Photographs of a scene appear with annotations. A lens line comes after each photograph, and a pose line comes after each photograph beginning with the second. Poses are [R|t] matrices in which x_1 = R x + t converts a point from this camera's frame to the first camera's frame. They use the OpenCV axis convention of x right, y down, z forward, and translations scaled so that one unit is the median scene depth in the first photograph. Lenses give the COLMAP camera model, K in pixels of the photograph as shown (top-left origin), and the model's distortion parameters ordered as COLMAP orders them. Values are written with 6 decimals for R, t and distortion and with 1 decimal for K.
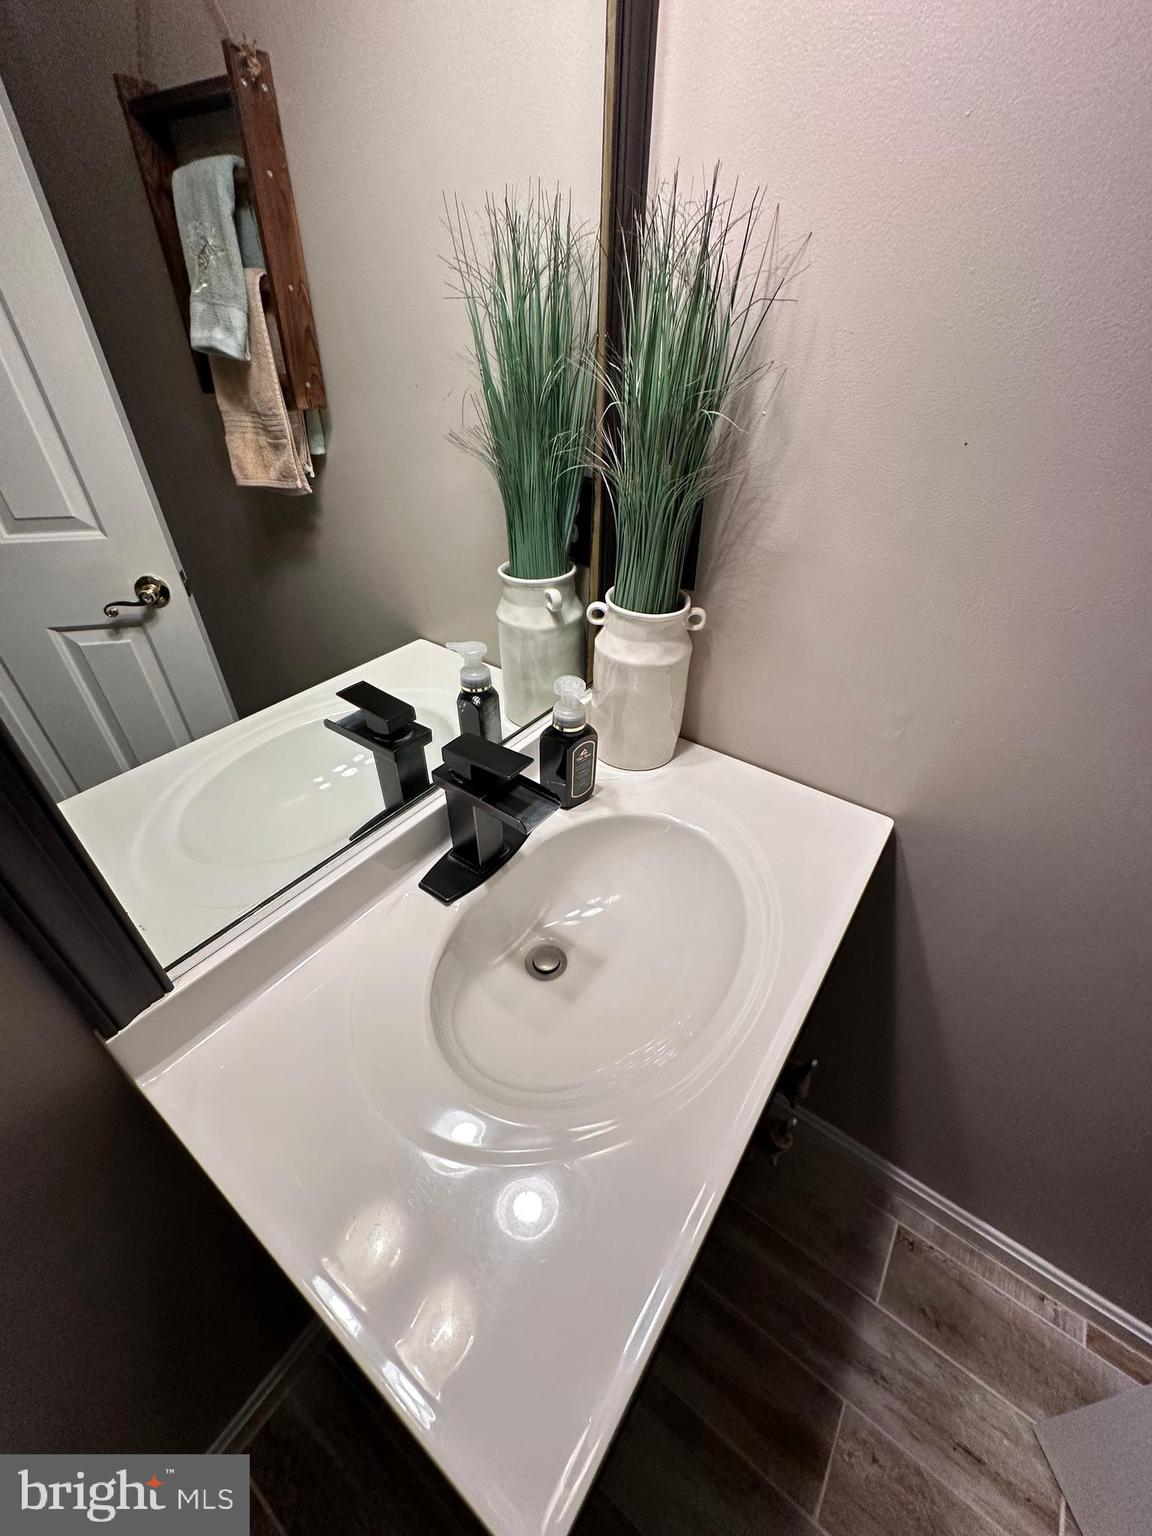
lens RADIAL K [[613.2, 0, 576.5], [0, 613.2, 762.9], [0, 0, 1]] dist [-0.001564, 0.000308]
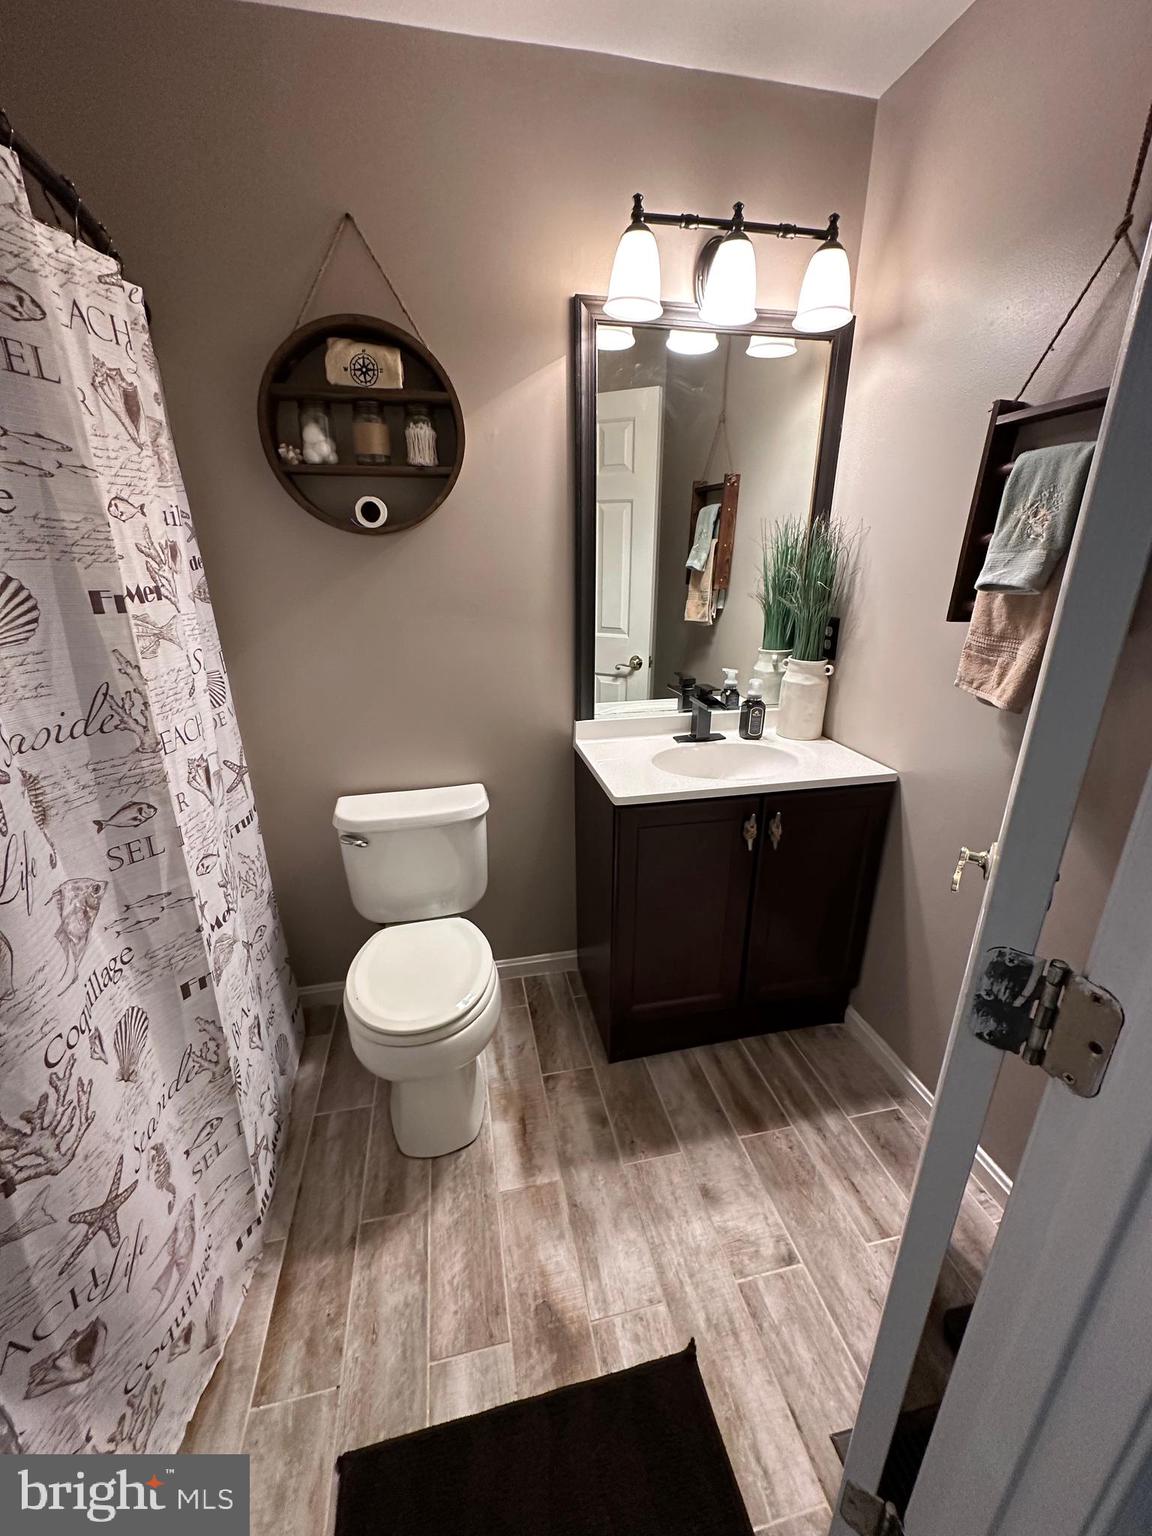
lens RADIAL K [[613.2, 0, 577.8], [0, 613.2, 765.6], [0, 0, 1]] dist [-0.001564, 0.000308]
pose [[0.746683, 0.208985, -0.631498, 0.817958], [-0.391743, 0.905420, -0.163561, 0.655736], [0.537590, 0.369513, 0.757930, -0.851955]]
